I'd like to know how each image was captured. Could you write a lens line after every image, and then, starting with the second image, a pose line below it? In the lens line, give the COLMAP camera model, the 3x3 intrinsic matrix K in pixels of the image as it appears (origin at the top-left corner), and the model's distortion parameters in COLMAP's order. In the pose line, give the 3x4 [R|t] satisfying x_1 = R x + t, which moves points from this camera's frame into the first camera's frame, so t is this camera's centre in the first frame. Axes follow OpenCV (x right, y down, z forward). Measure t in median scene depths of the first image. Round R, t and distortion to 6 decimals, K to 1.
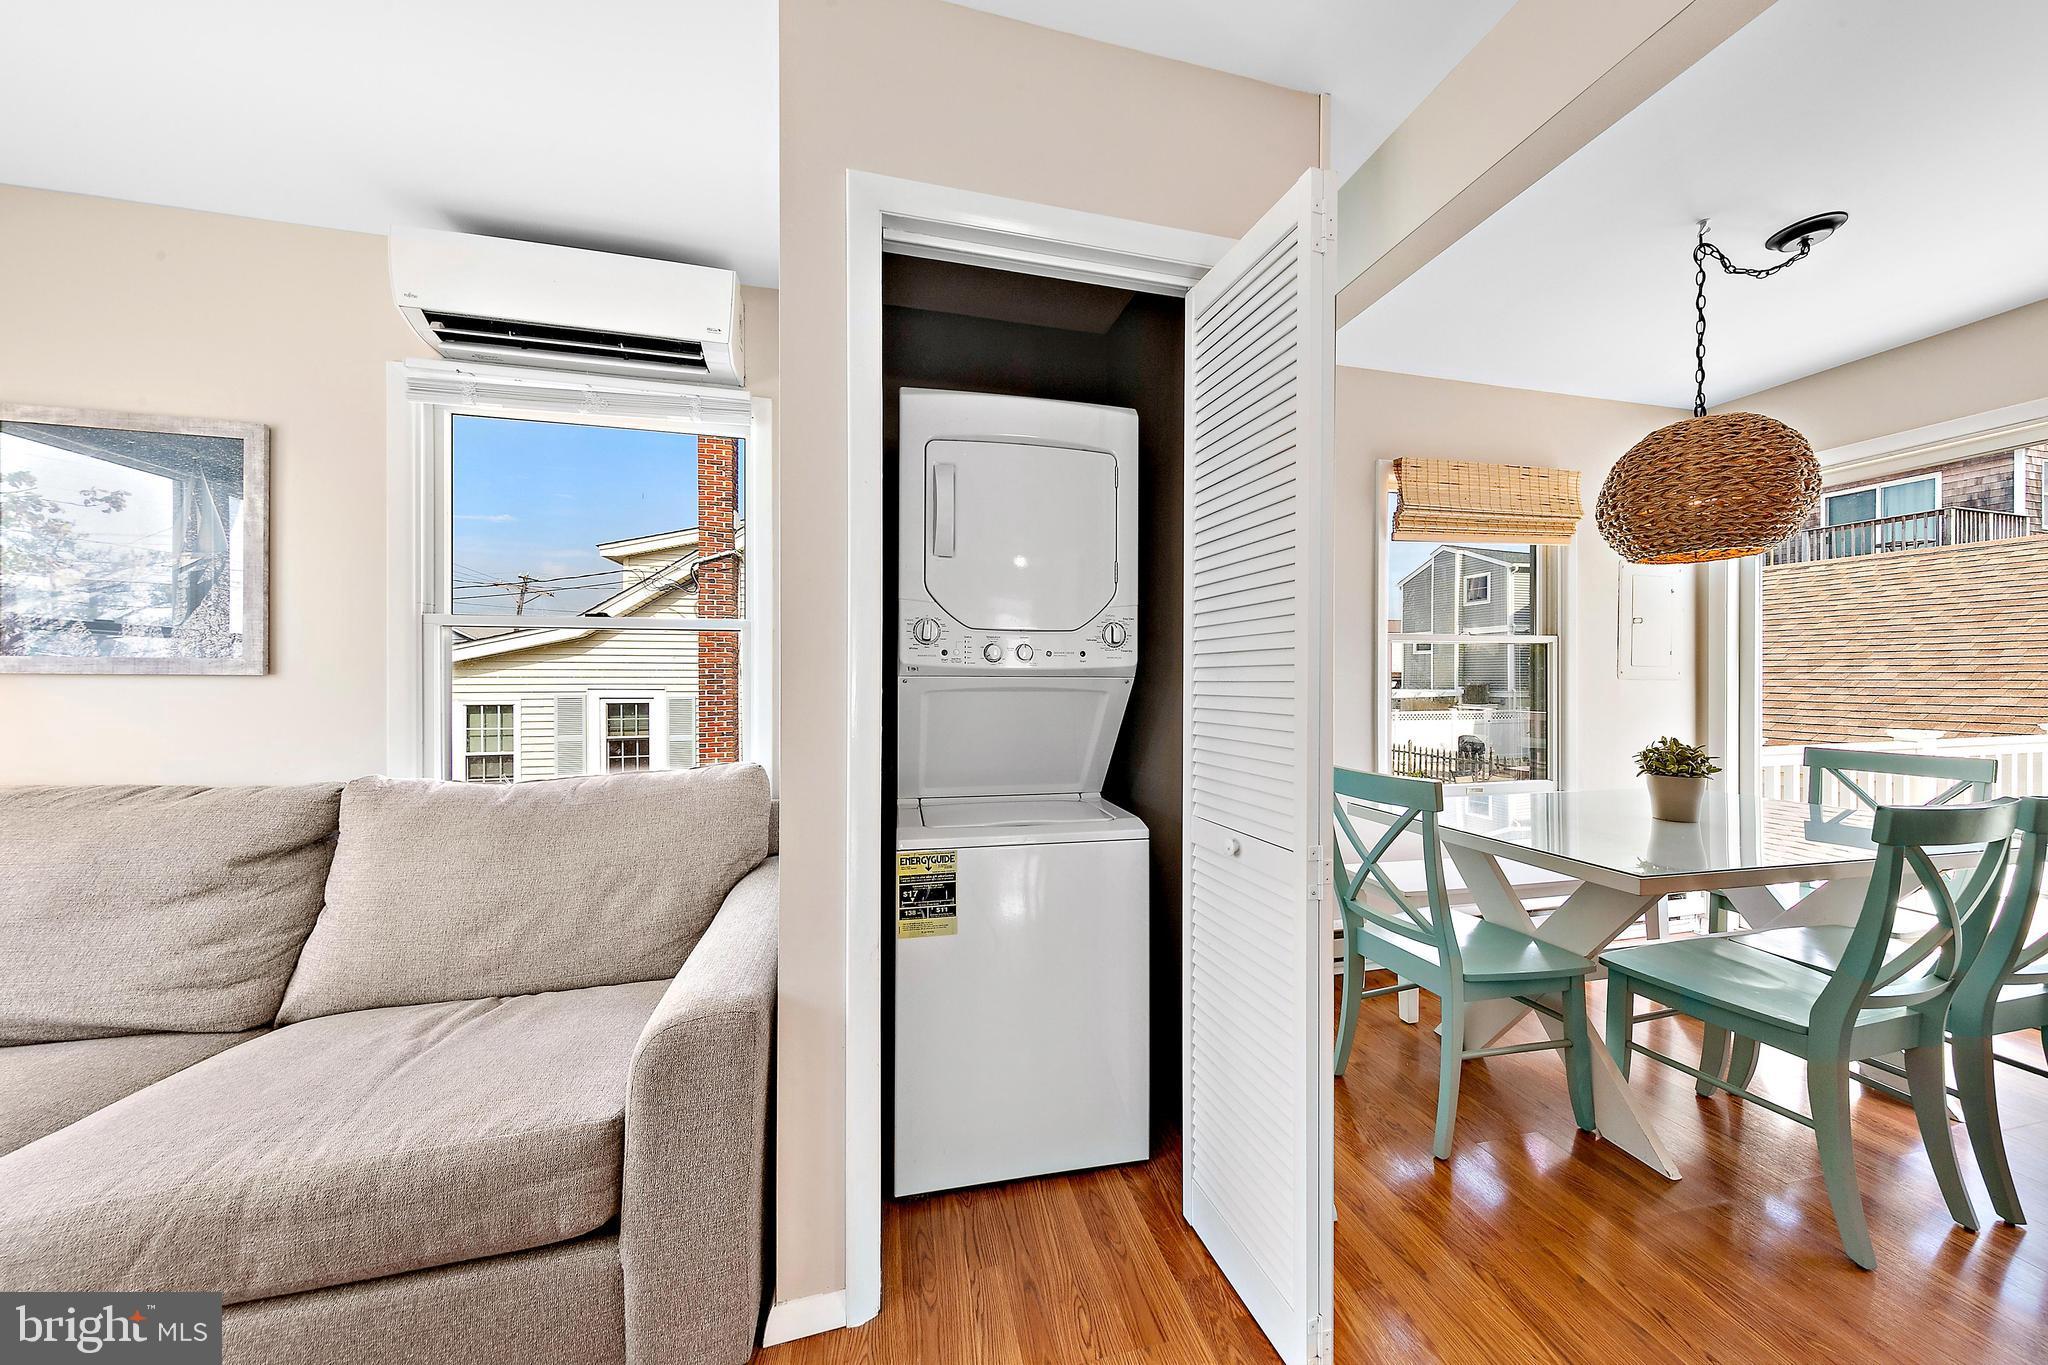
lens RADIAL K [[654.1, 0, 1029.9], [0, 654.1, 678.7], [0, 0, 1]] dist [0.004583, -0.000313]
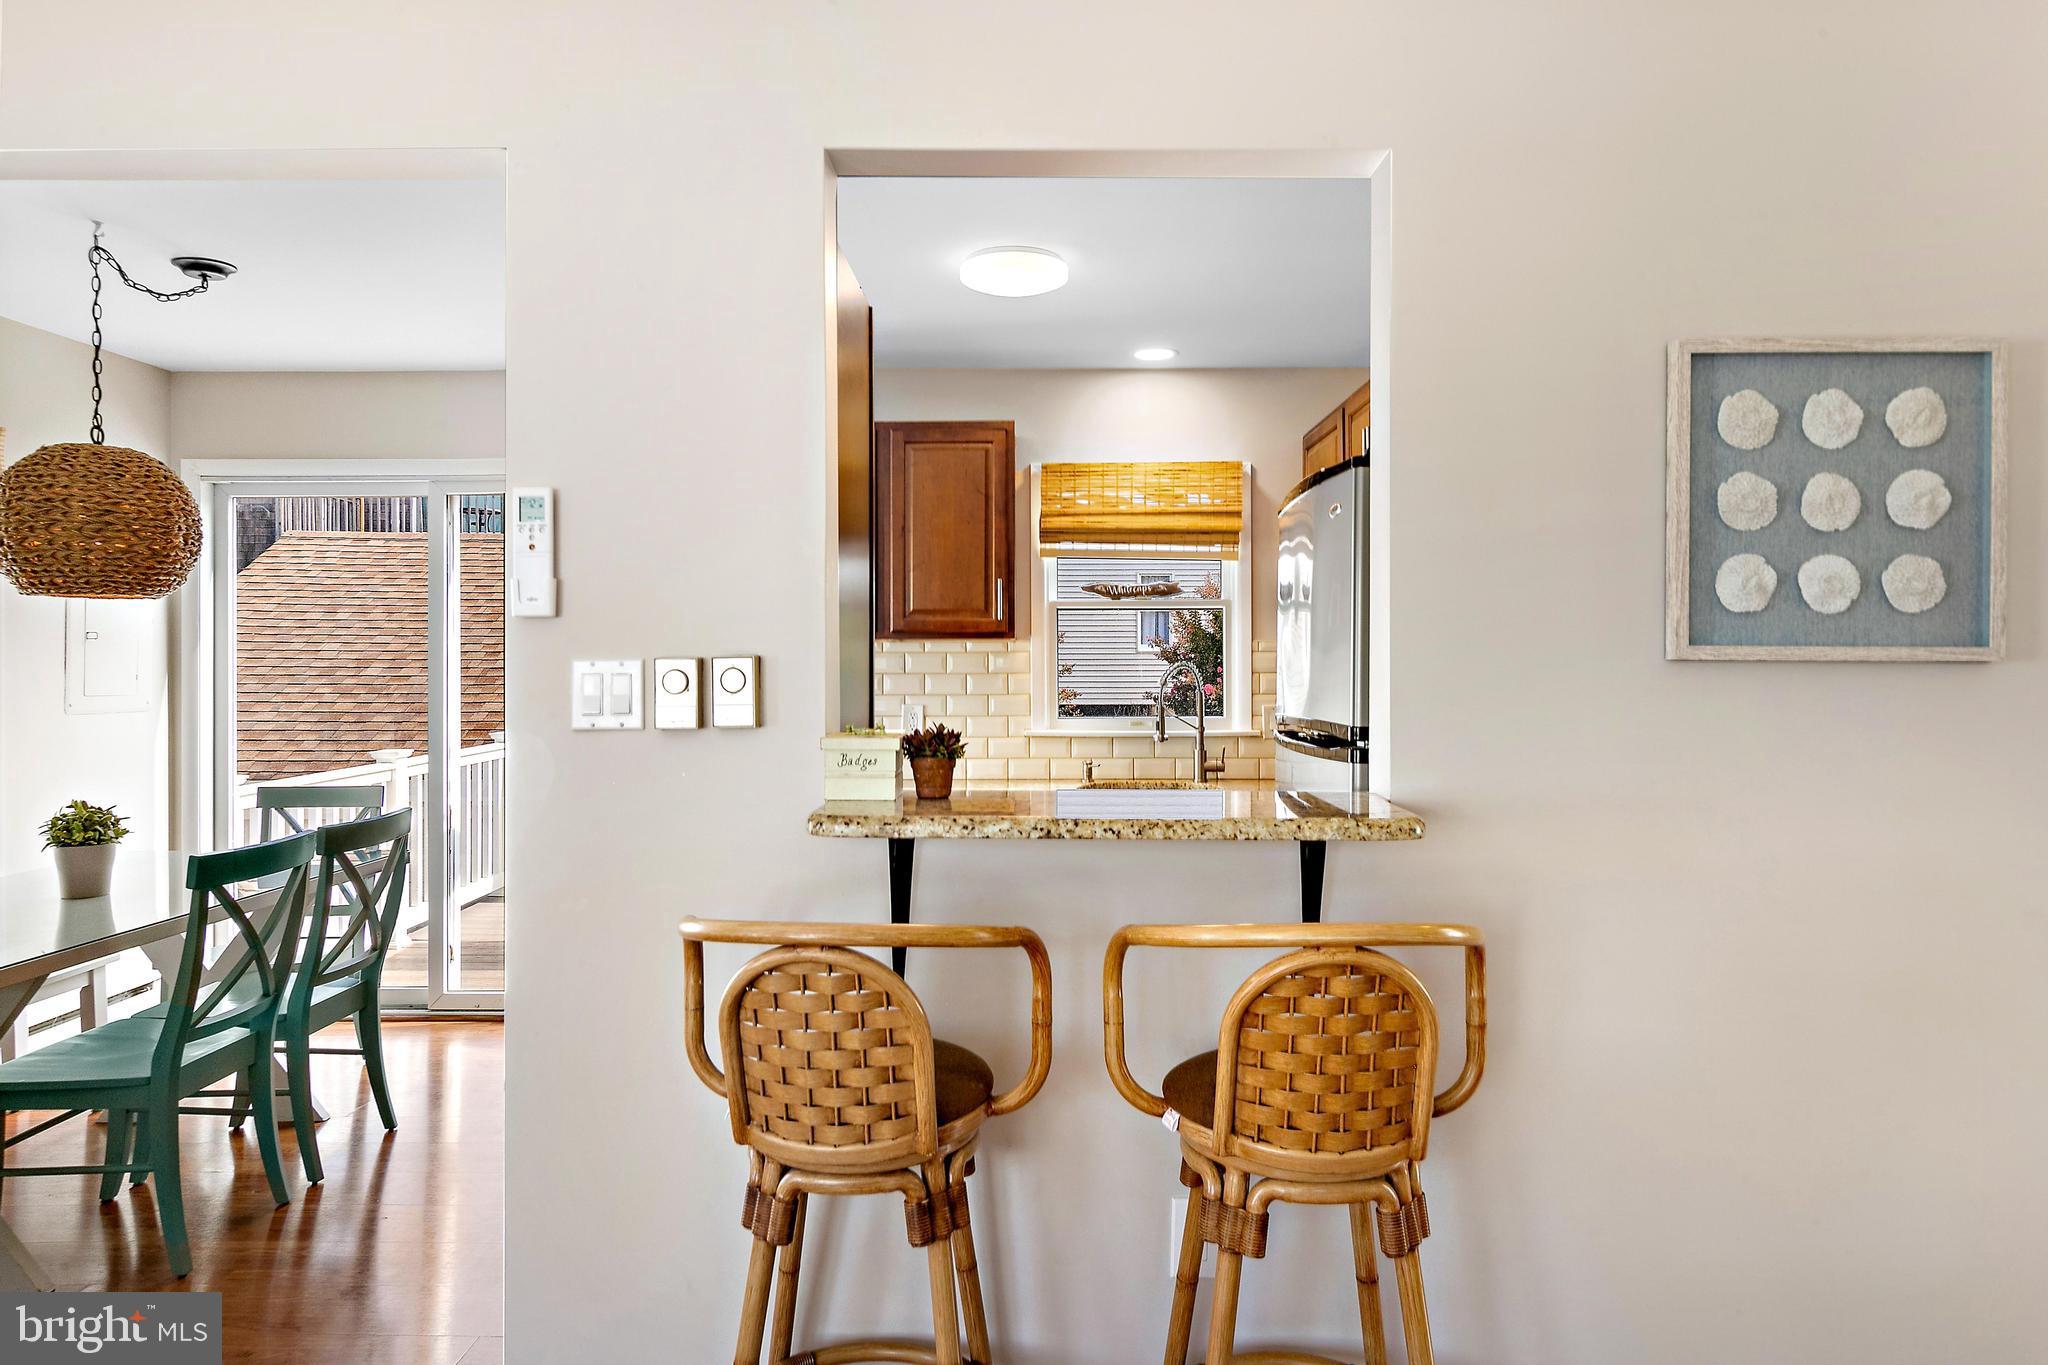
lens RADIAL K [[1231.6, 0, 1026.9], [0, 1231.6, 656.7], [0, 0, 1]] dist [0.018811, -0.005527]
pose [[0.249521, 0.001693, 0.968368, -0.298138], [0.001448, 0.999997, -0.002122, -0.100649], [-0.968368, 0.001932, 0.249518, -0.644523]]
